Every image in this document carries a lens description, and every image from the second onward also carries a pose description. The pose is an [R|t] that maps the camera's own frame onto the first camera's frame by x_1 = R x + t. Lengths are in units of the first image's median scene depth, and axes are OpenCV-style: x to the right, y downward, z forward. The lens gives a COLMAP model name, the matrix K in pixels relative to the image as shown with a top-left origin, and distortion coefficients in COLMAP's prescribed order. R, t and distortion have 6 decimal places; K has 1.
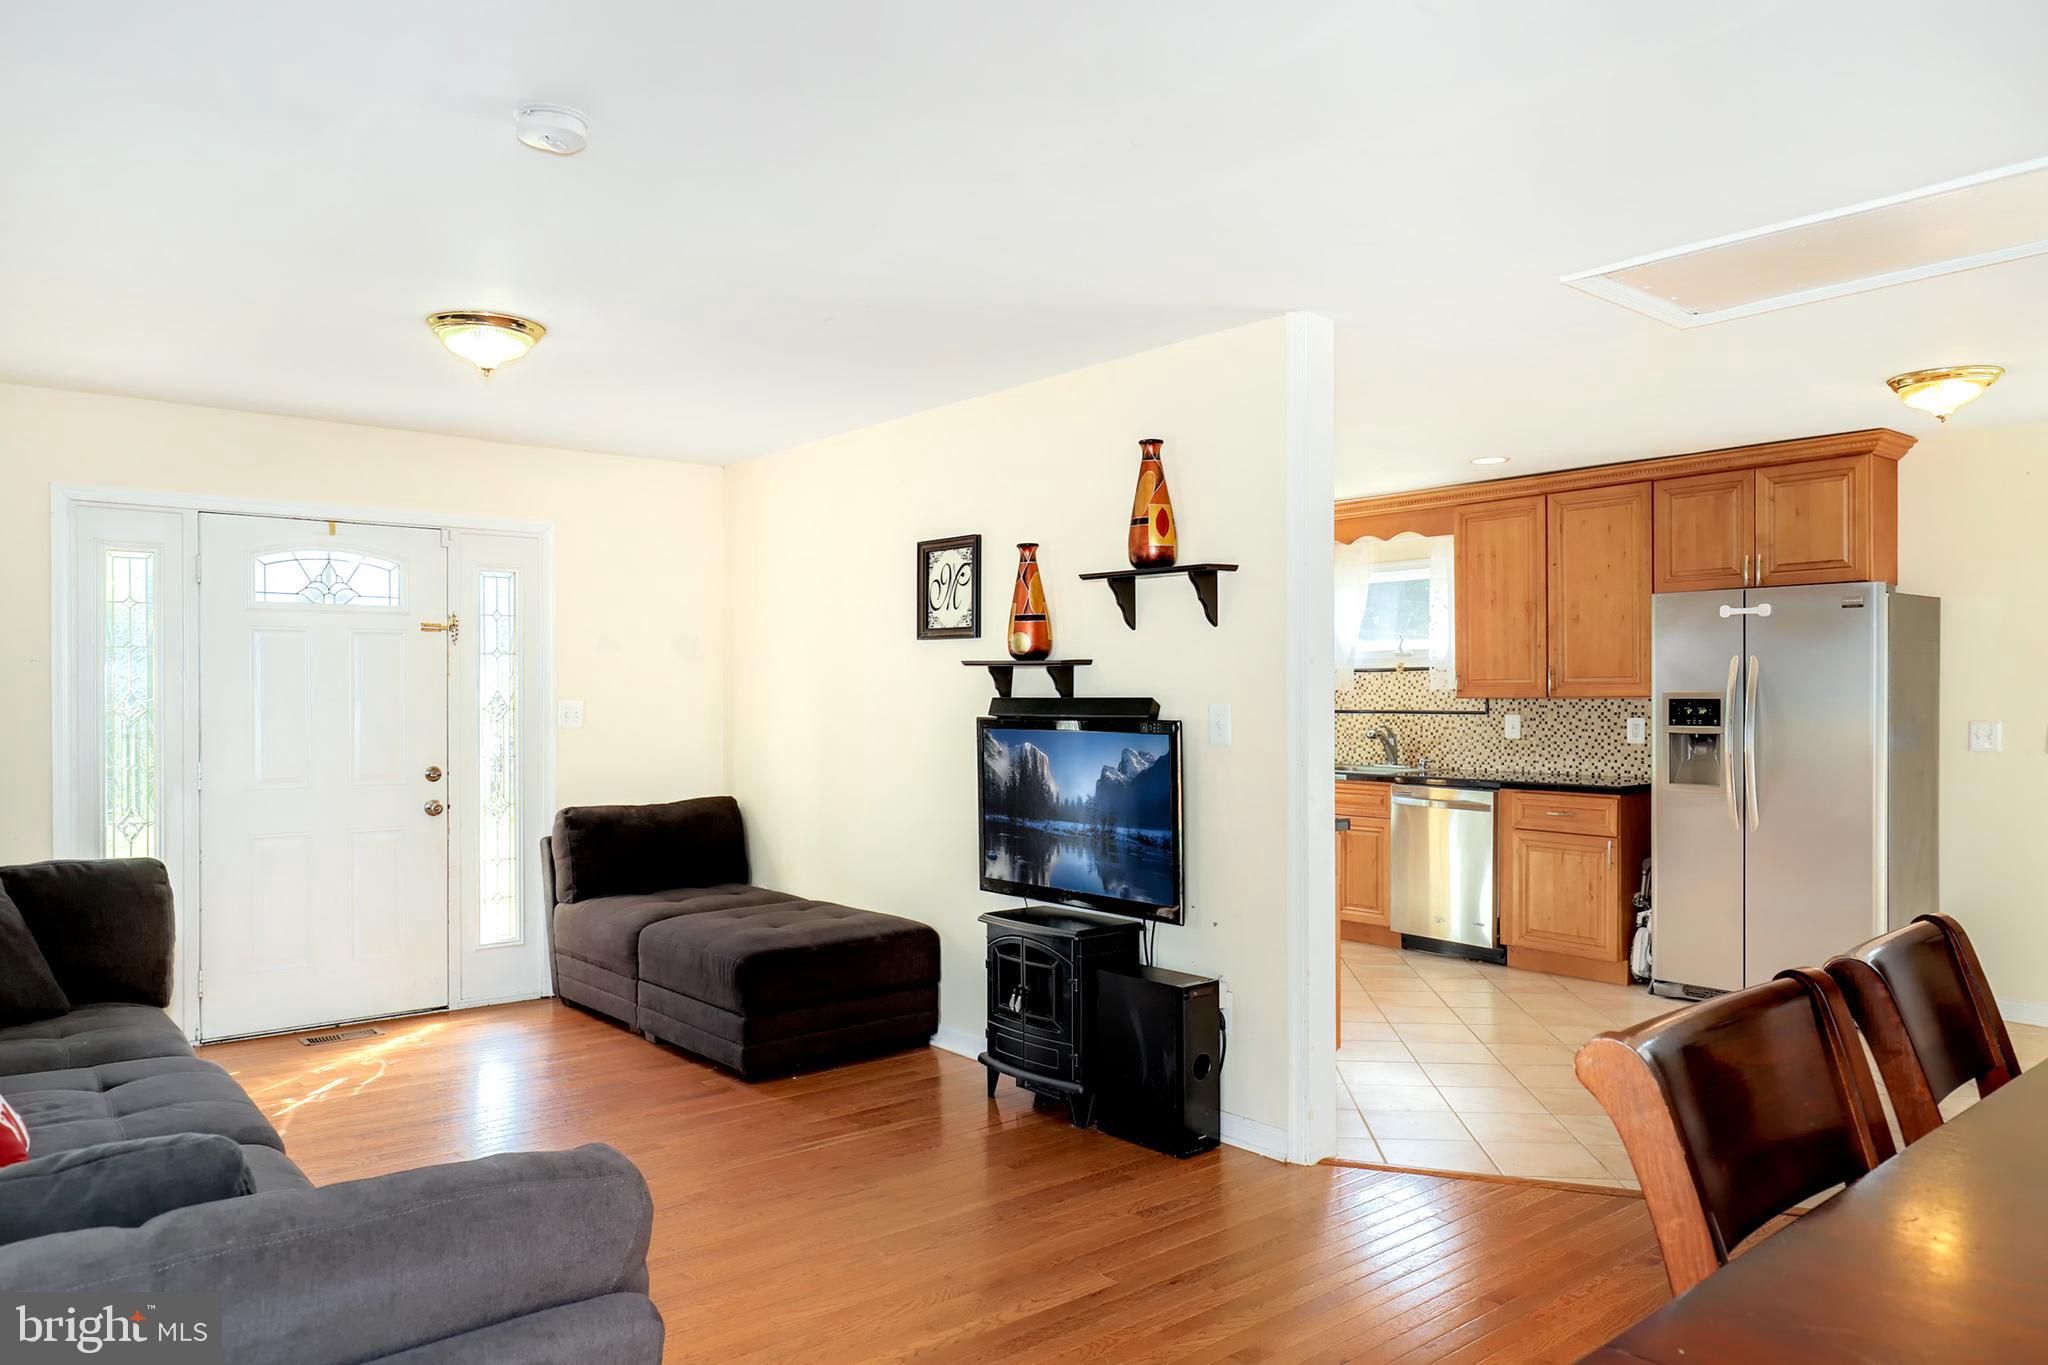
lens RADIAL K [[1376.4, 0, 1032.3], [0, 1376.4, 698.8], [0, 0, 1]] dist [0.001348, -0.004911]
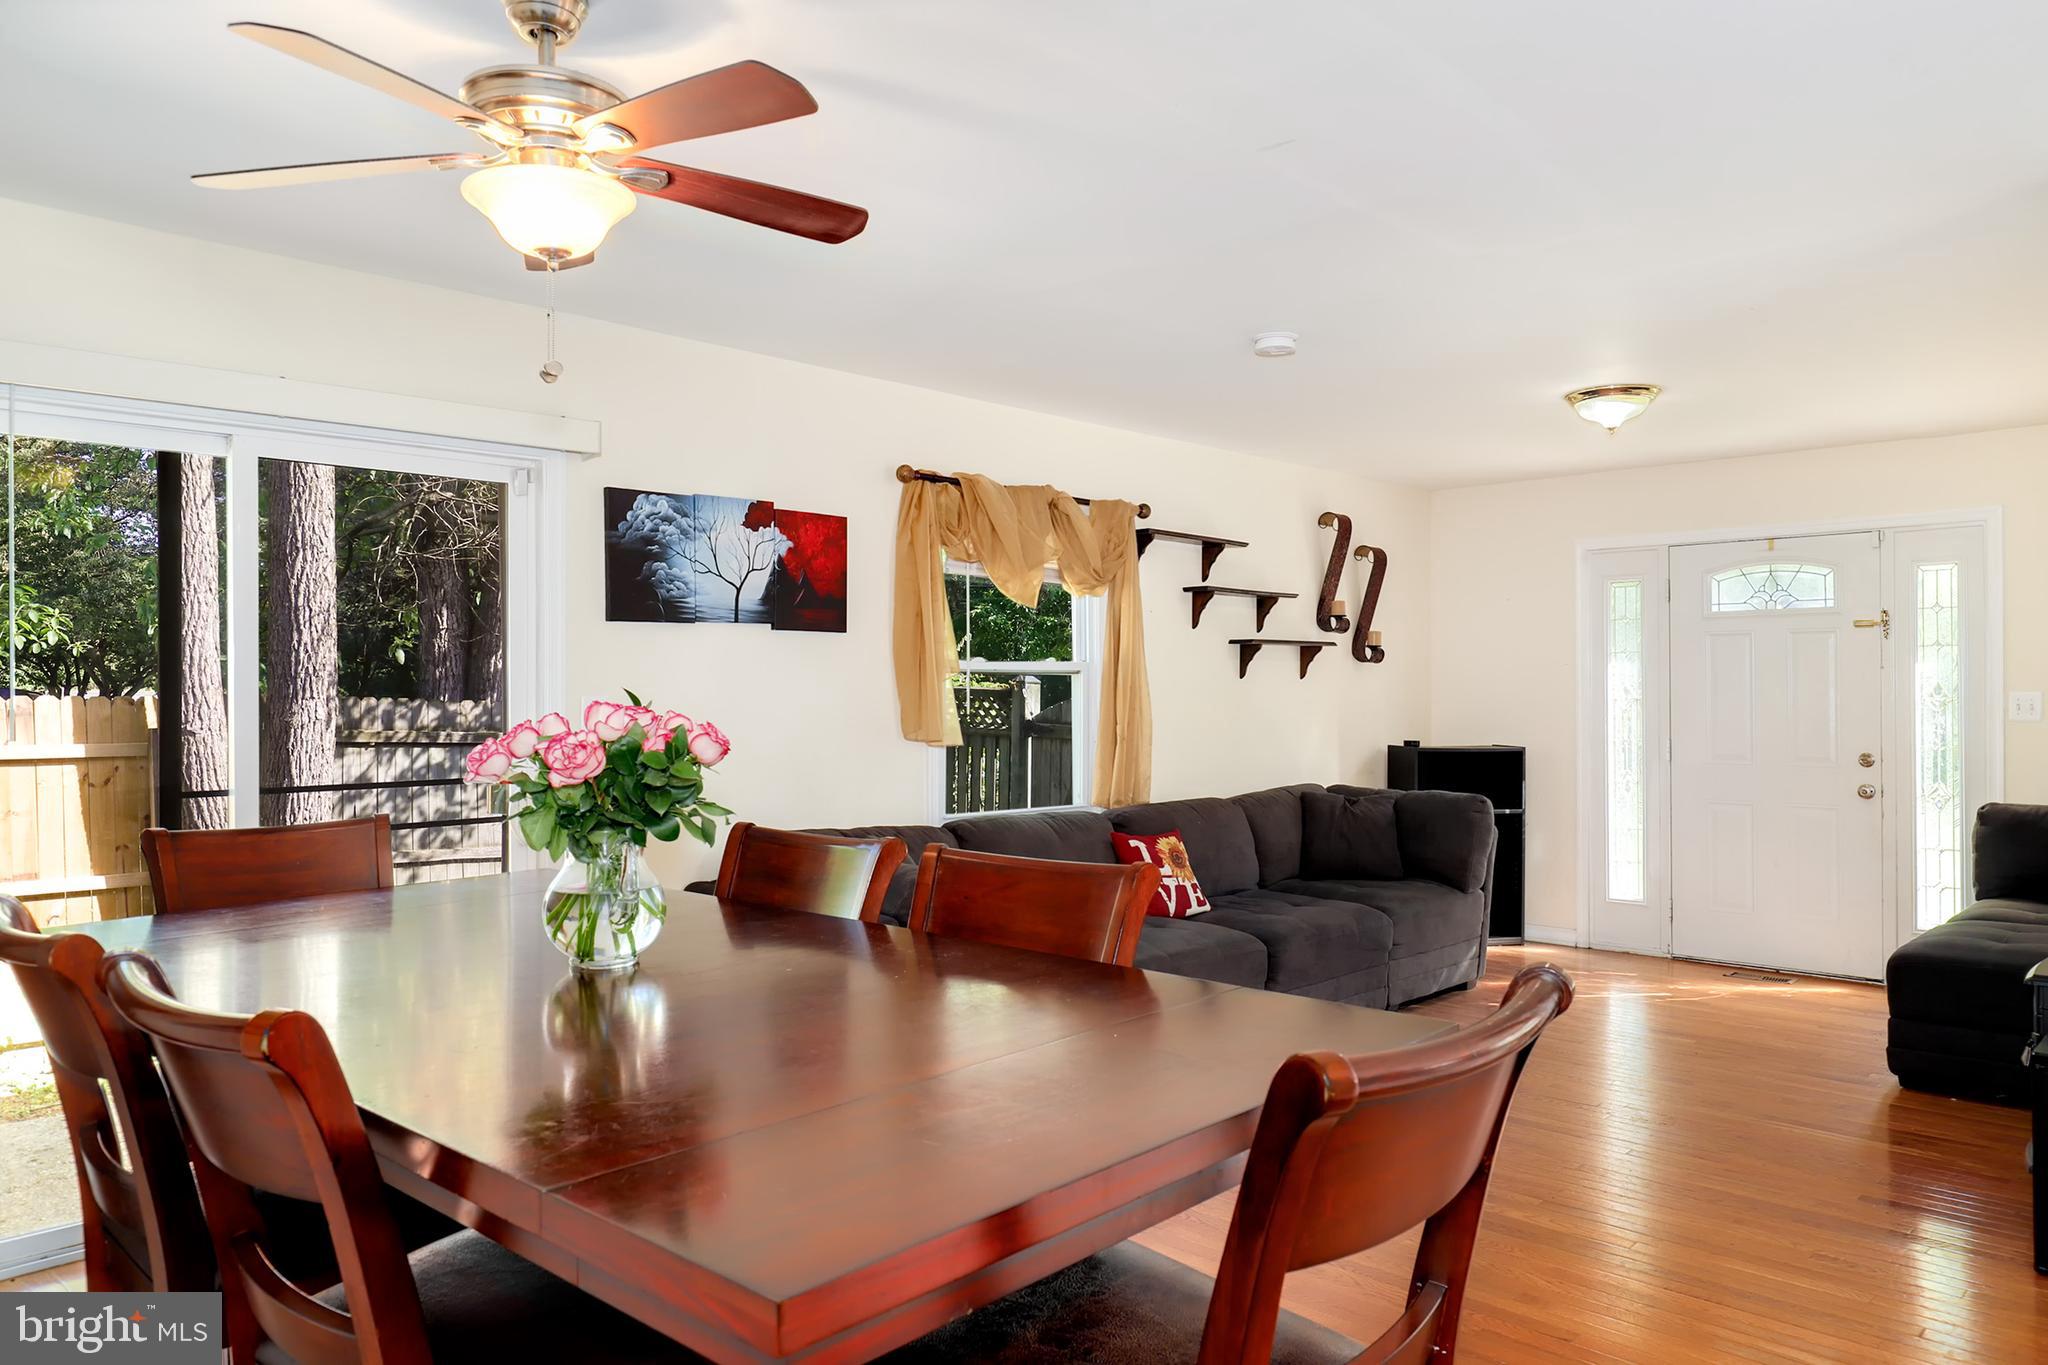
lens RADIAL K [[1376.4, 0, 1032.3], [0, 1376.4, 698.8], [0, 0, 1]] dist [0.001348, -0.004911]
pose [[0.123664, 0.004657, -0.992313, 0.629236], [-0.000081, 0.999989, 0.004683, 0.001917], [0.992324, -0.000499, 0.123663, 0.256416]]
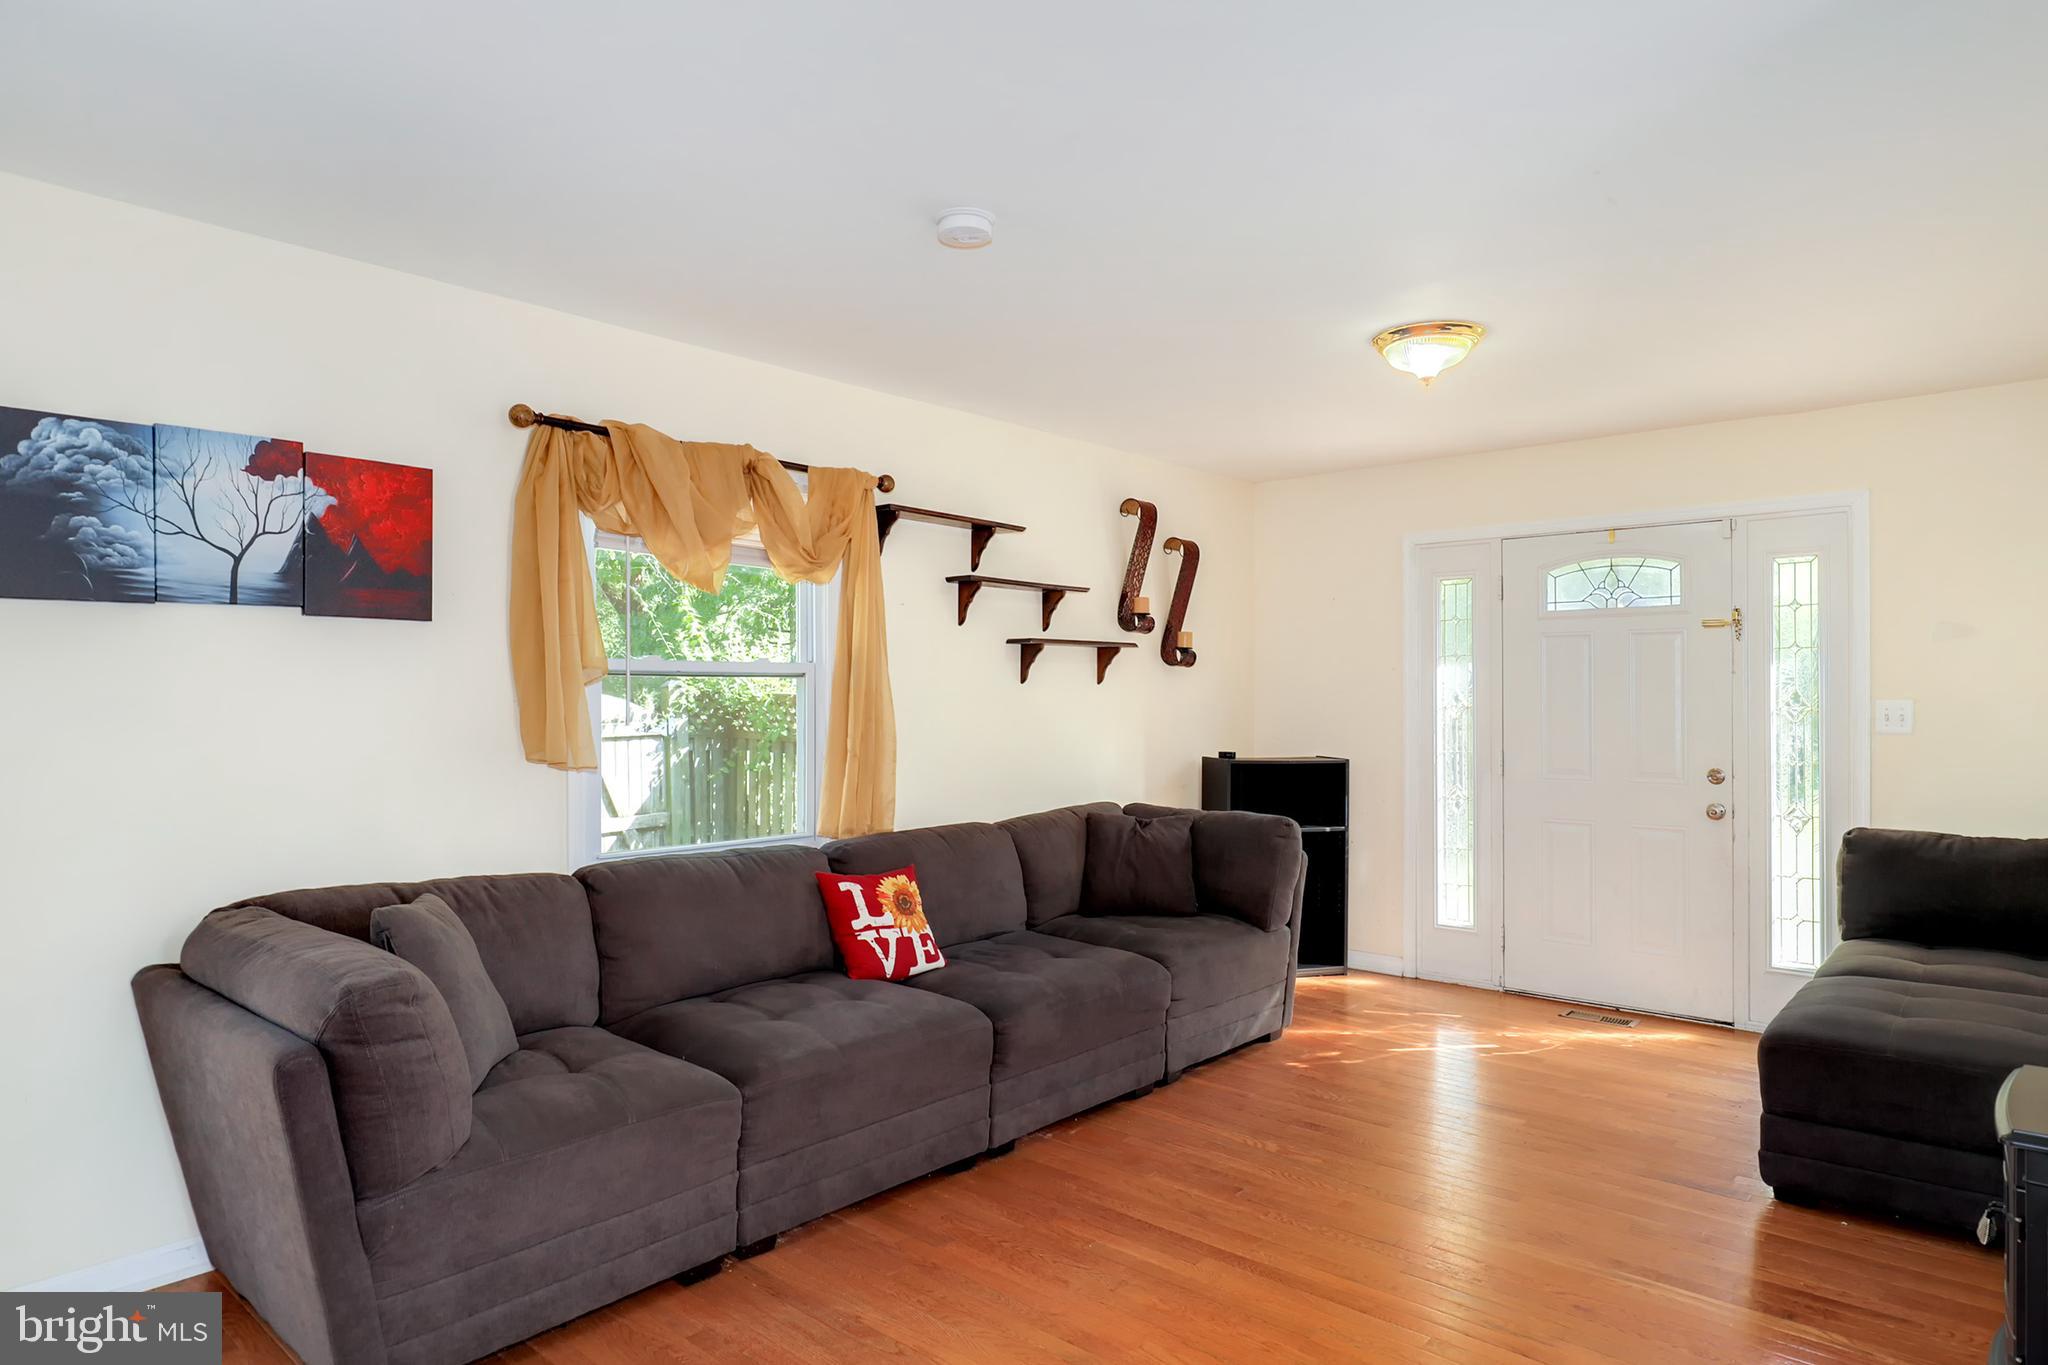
lens RADIAL K [[1198.5, 0, 1025.8], [0, 1198.5, 707.9], [0, 0, 1]] dist [-0.004294, -0.000206]
pose [[0.167924, 0.009570, -0.985754, 0.350056], [-0.001752, 0.999954, 0.009409, -0.000117], [0.985798, 0.000147, 0.167933, 0.444680]]
